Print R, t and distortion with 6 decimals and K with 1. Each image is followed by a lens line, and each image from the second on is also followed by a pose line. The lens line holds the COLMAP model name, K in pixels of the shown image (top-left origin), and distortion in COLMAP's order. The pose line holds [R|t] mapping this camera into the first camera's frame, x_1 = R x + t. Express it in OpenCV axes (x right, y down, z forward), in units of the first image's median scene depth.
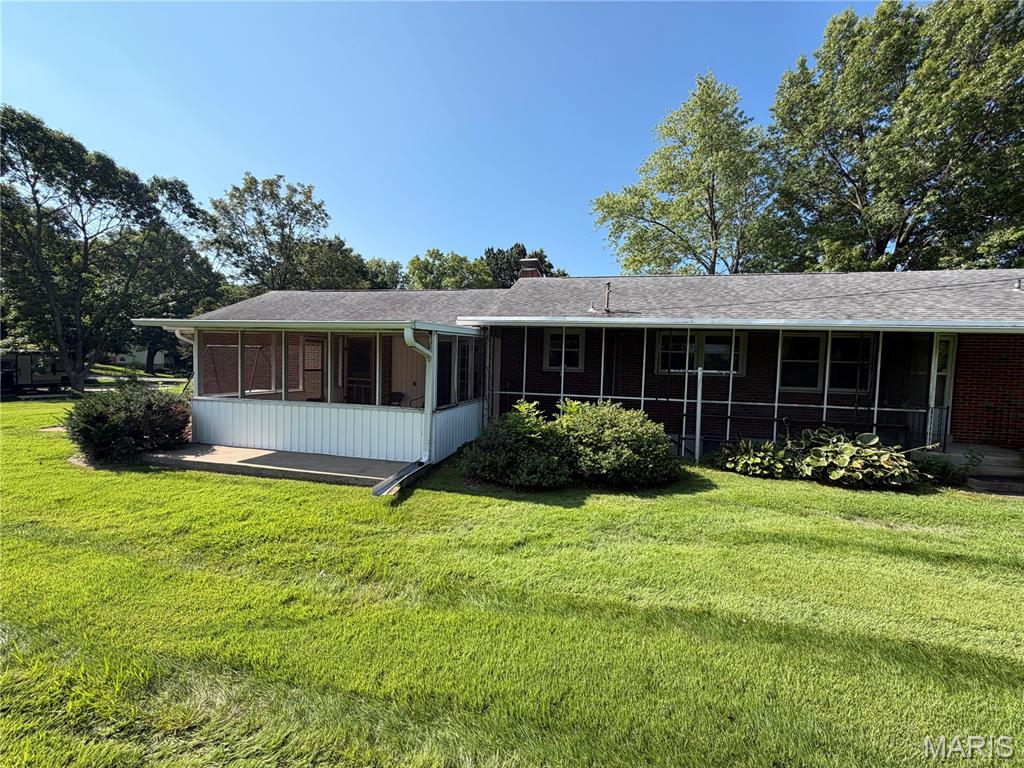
lens RADIAL K [[405.8, 0, 512.0], [0, 405.8, 384.0], [0, 0, 1]] dist [0.006737, -0.000123]
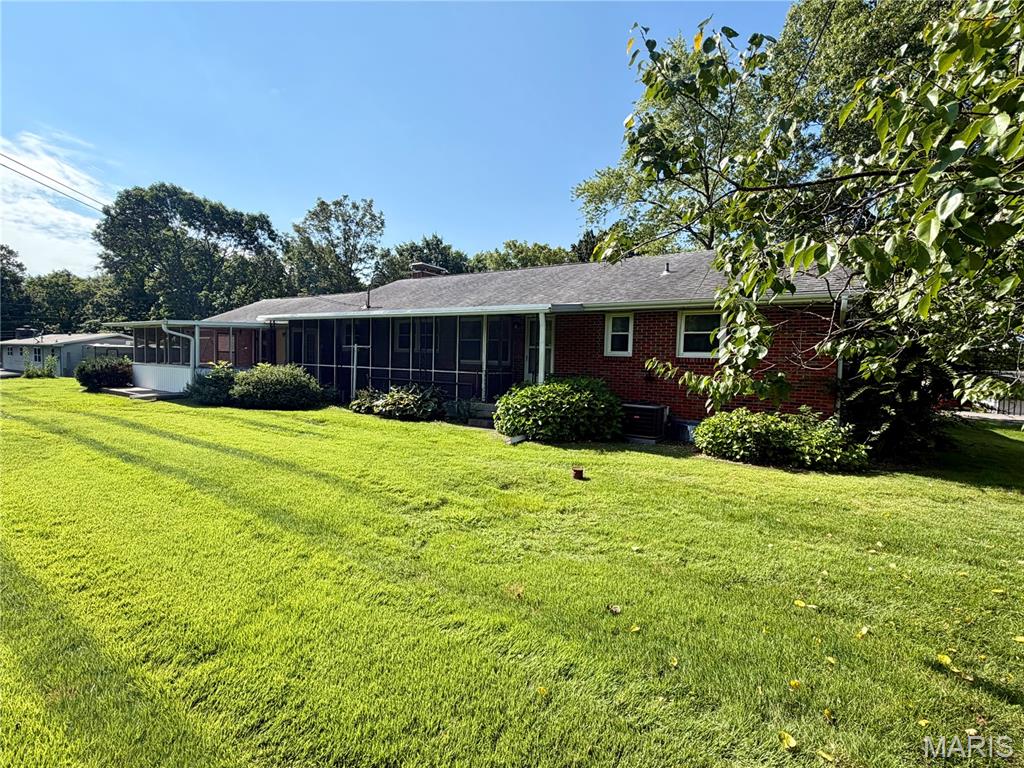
lens RADIAL K [[480.0, 0, 512.0], [0, 480.0, 384.0], [0, 0, 1]] dist [0.016987, 0.000119]
pose [[0.930466, 0.014714, -0.366084, 0.445609], [-0.017241, 0.999845, -0.003635, 0.028113], [0.365973, 0.009694, 0.930575, -0.120910]]
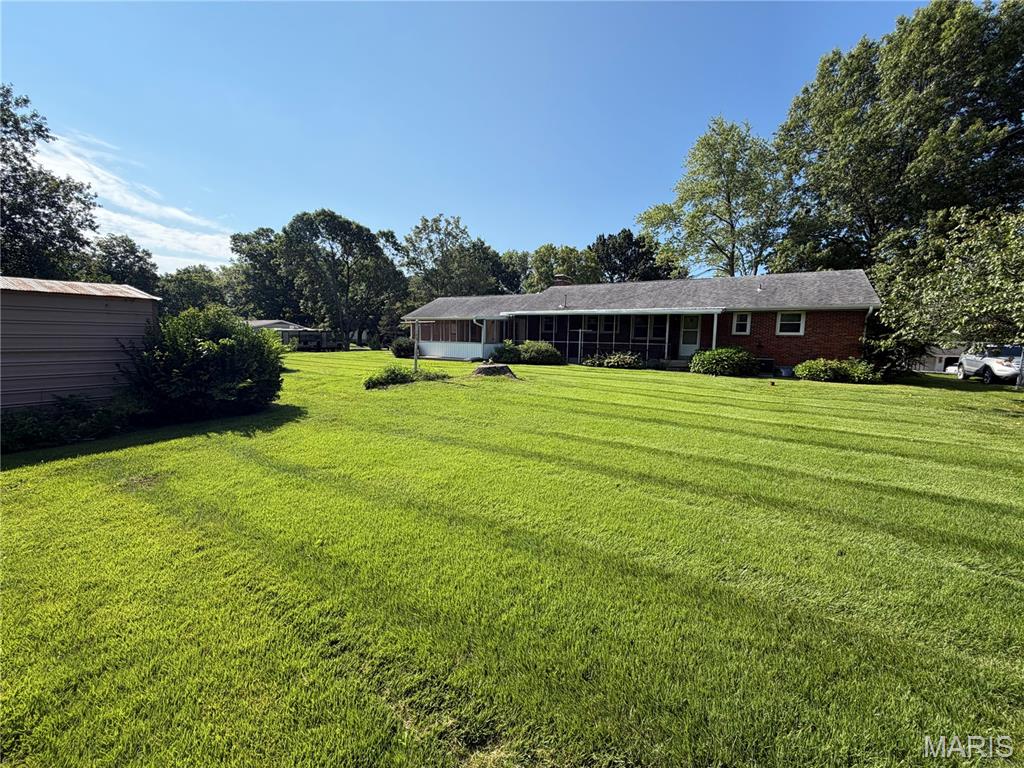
lens RADIAL K [[405.8, 0, 512.0], [0, 405.8, 384.0], [0, 0, 1]] dist [0.006737, -0.000123]
pose [[0.941758, 0.026668, -0.335233, 0.255270], [-0.006237, 0.998064, 0.061875, 0.043004], [0.336234, -0.056180, 0.940101, -0.461233]]
